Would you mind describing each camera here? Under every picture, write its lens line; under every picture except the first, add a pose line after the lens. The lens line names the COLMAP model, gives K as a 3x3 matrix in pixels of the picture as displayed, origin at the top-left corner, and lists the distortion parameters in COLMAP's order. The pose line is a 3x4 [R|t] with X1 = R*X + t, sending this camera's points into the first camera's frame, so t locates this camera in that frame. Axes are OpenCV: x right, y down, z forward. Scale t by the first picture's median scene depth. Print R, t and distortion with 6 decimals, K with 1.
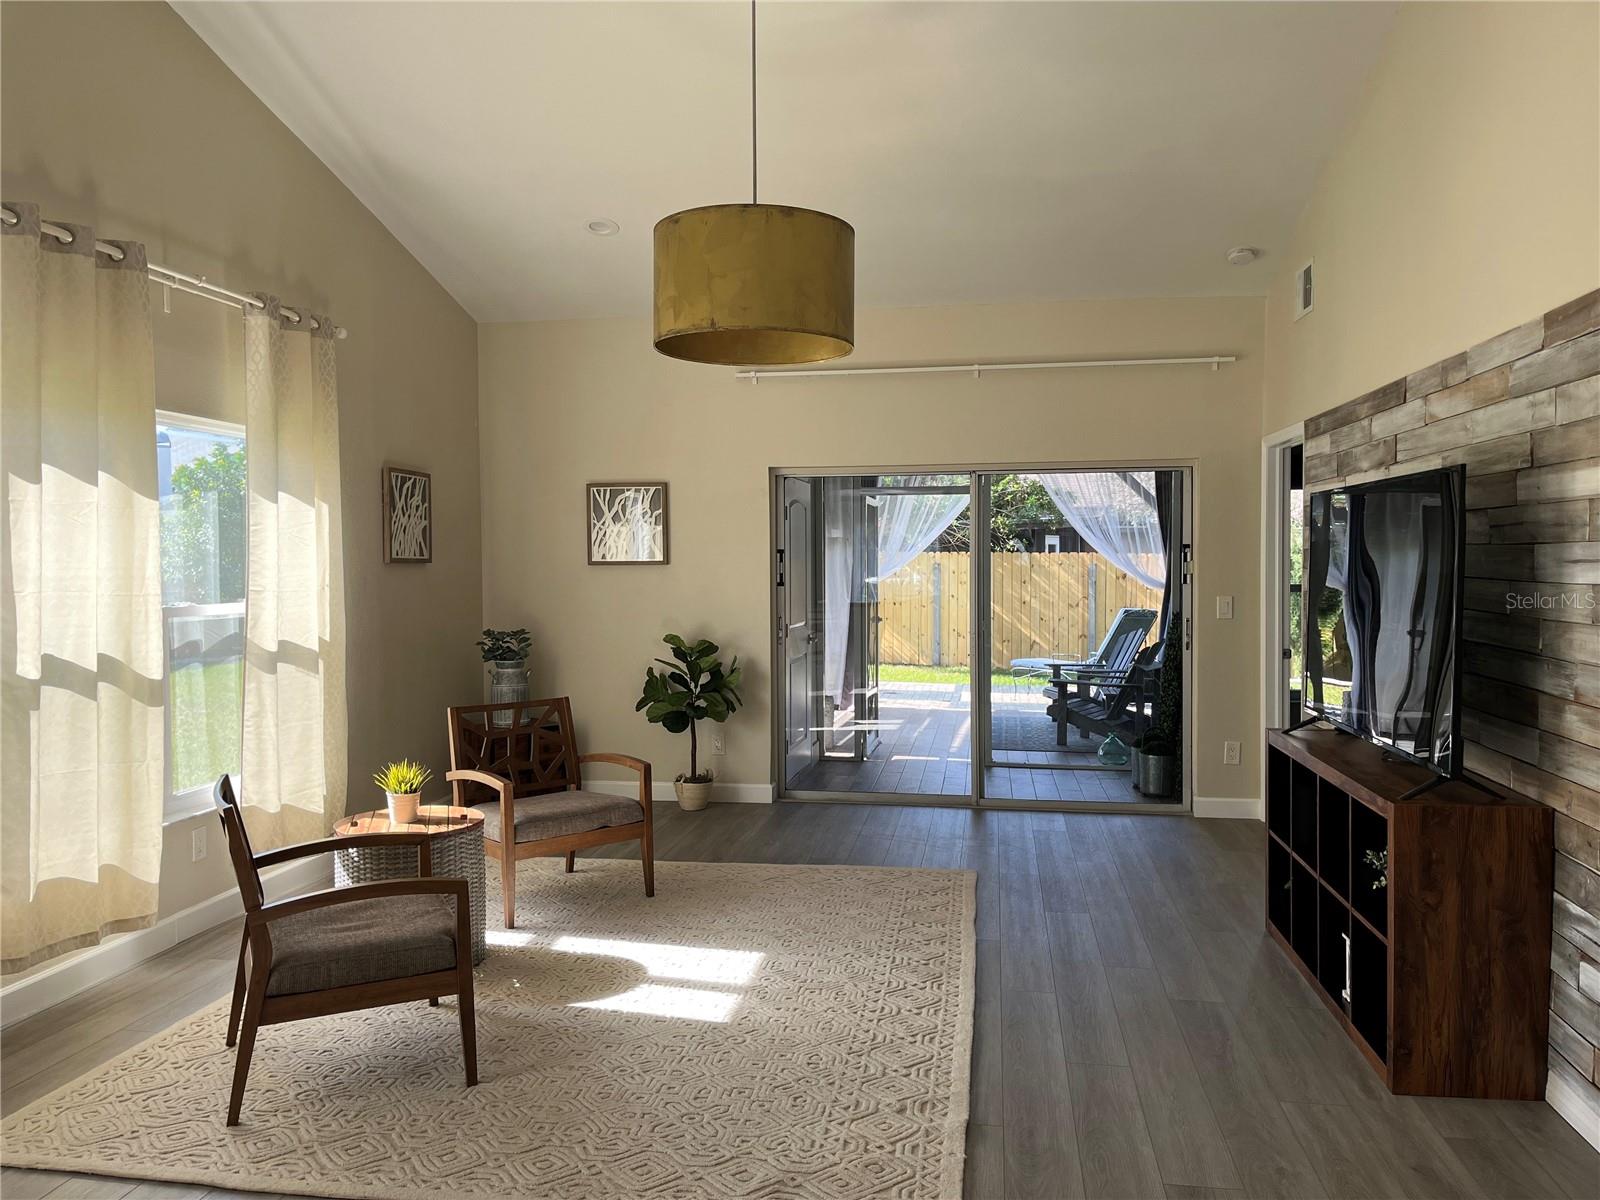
lens RADIAL K [[1215.9, 0, 799.2], [0, 1215.9, 596.5], [0, 0, 1]] dist [0.051526, -0.015110]
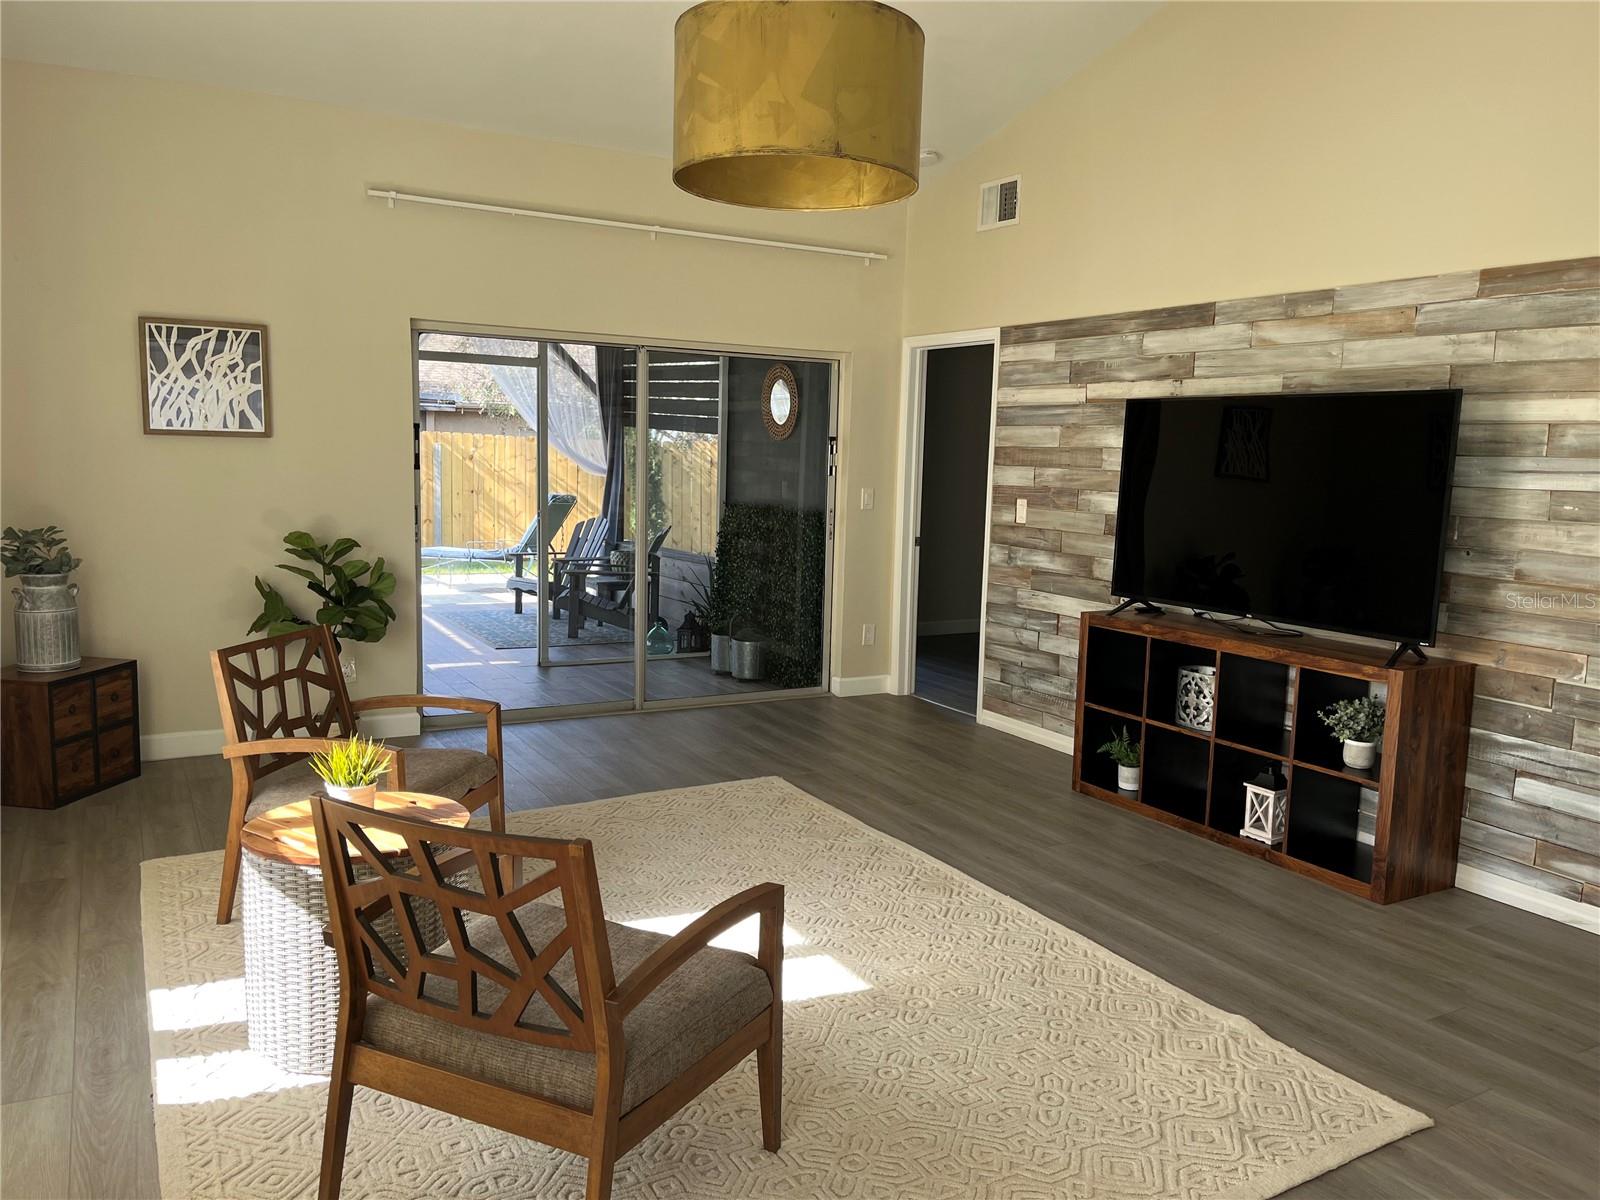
lens RADIAL K [[1215.9, 0, 800.2], [0, 1215.9, 604.2], [0, 0, 1]] dist [0.051526, -0.015110]
pose [[0.779130, -0.053131, 0.624607, -0.487371], [-0.013238, 0.994785, 0.101131, -0.007474], [-0.626723, -0.087063, 0.774363, 0.298033]]
